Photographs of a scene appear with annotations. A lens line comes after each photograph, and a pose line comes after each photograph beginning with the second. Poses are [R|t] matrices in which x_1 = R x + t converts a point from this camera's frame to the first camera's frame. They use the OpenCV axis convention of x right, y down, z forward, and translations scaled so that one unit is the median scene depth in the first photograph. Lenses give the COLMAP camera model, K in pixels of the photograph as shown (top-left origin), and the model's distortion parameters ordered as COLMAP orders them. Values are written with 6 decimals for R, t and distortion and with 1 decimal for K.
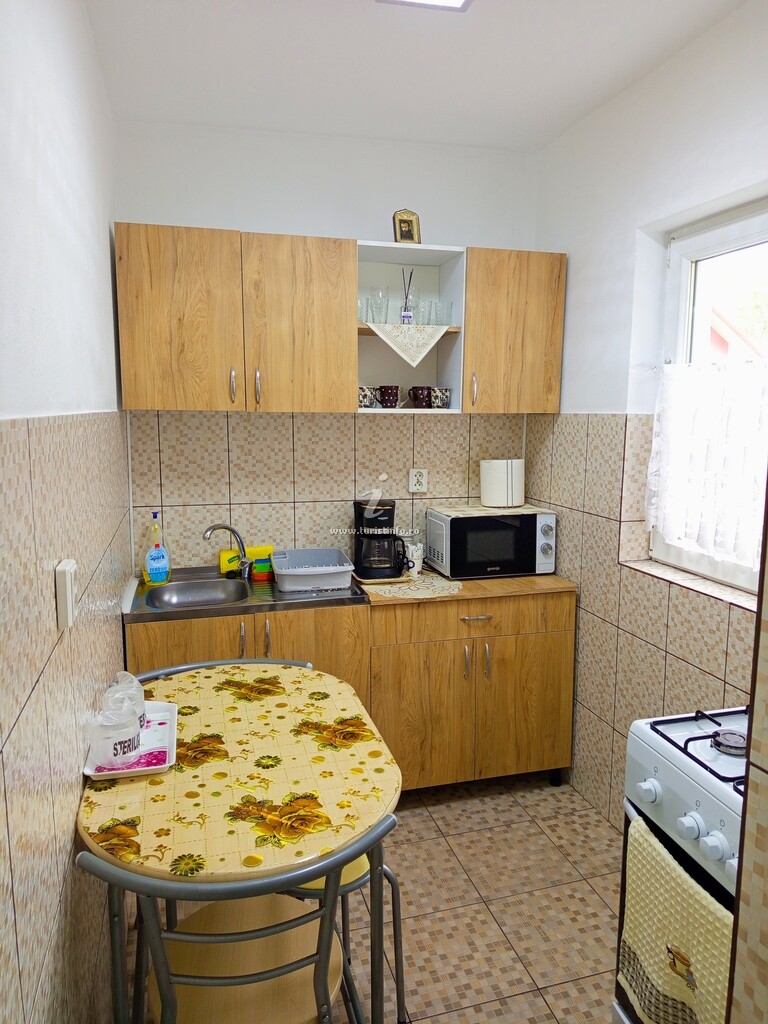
lens RADIAL K [[711.6, 0, 383.5], [0, 711.6, 511.5], [0, 0, 1]] dist [0.002995, 0.000237]
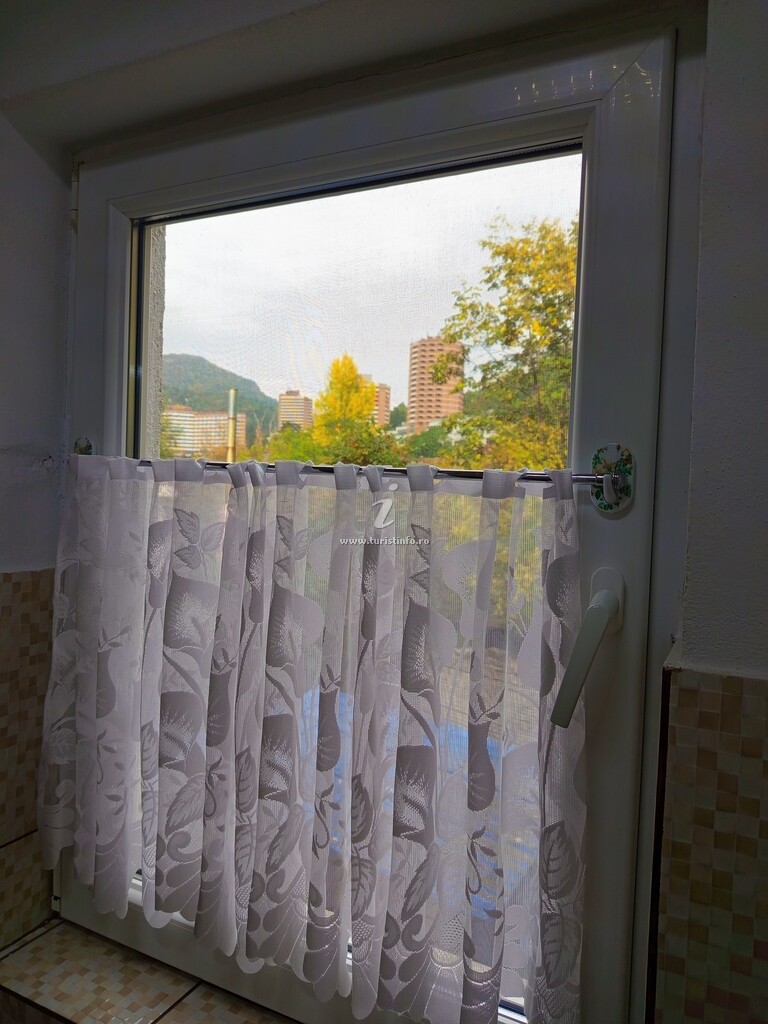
lens RADIAL K [[711.6, 0, 382.9], [0, 711.6, 513.1], [0, 0, 1]] dist [0.002995, 0.000237]
pose [[0.666188, -0.001236, 0.745783, 0.202121], [0.069764, 0.995717, -0.060668, -0.132495], [-0.742514, 0.092445, 0.663421, 0.586576]]
